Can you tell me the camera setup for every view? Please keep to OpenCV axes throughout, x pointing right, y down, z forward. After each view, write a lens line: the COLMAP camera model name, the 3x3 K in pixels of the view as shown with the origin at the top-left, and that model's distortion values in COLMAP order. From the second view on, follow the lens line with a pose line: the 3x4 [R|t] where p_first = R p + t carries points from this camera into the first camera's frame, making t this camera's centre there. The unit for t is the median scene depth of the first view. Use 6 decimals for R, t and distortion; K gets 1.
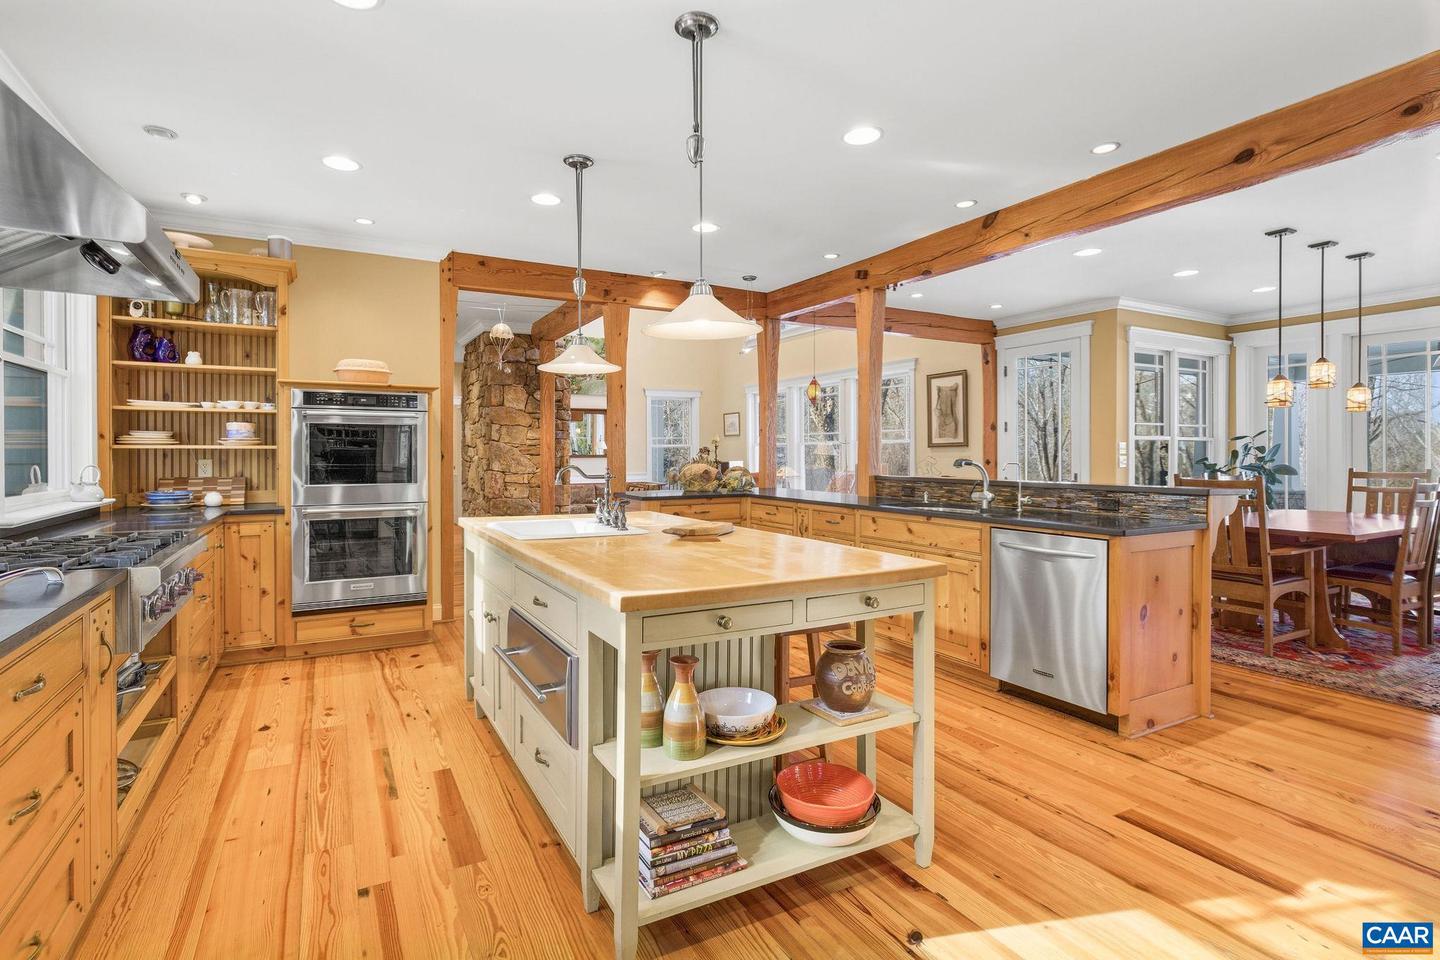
lens RADIAL K [[695.0, 0, 688.8], [0, 695.0, 457.0], [0, 0, 1]] dist [0.002029, 0.000295]
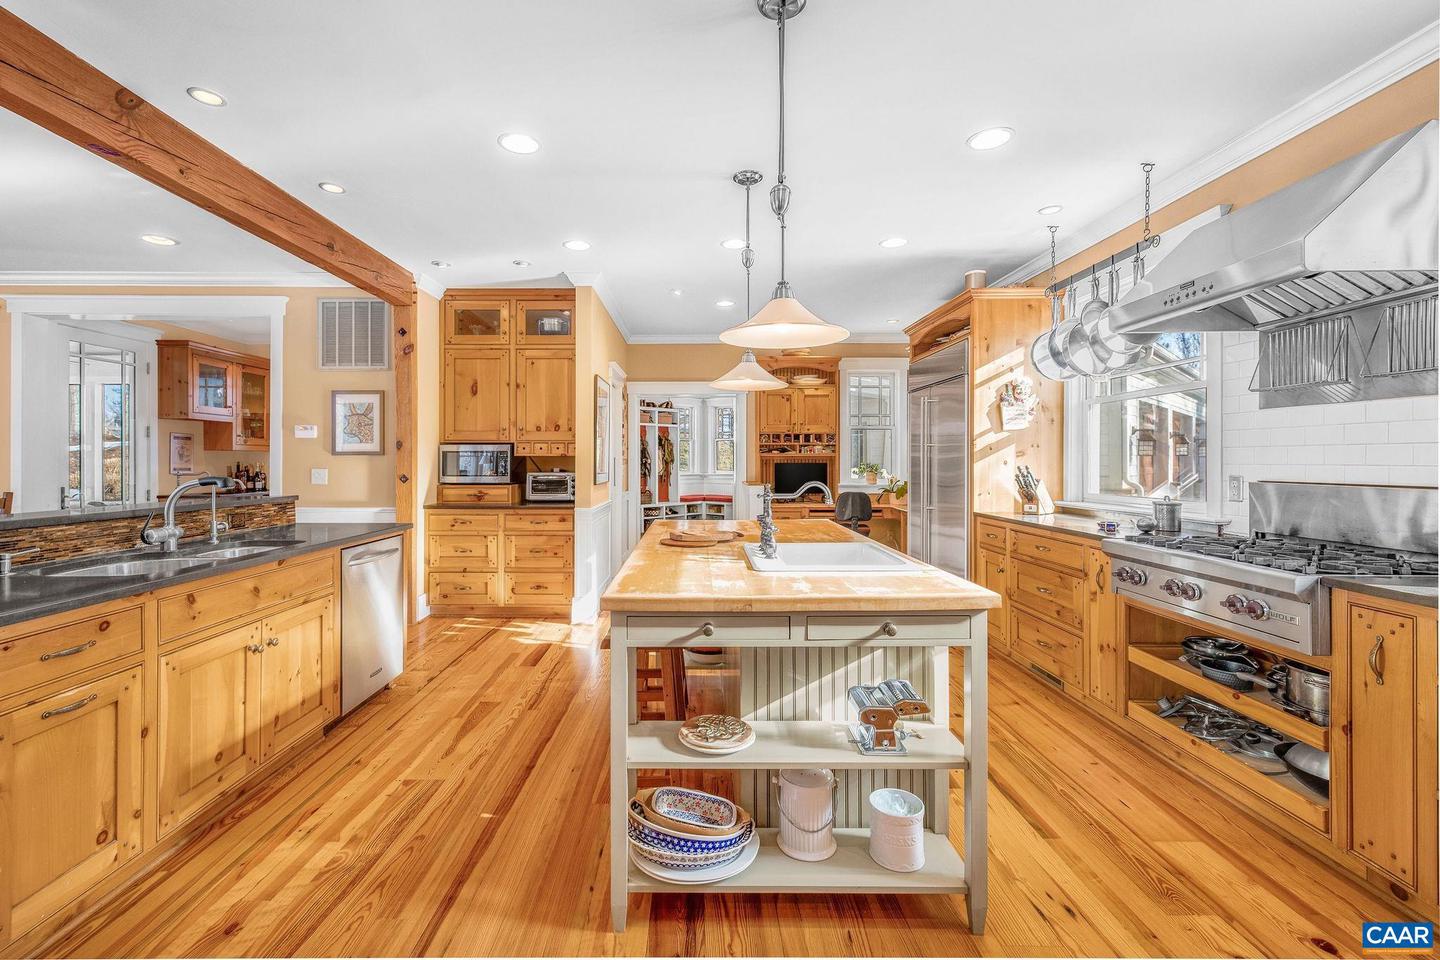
lens RADIAL K [[627.7, 0, 695.1], [0, 627.7, 458.5], [0, 0, 1]] dist [0.003738, 0.000601]
pose [[-0.883928, 0.001351, 0.467622, -0.335938], [0.003178, 0.999990, 0.003119, -0.016819], [-0.467613, 0.004243, -0.883923, 1.461357]]
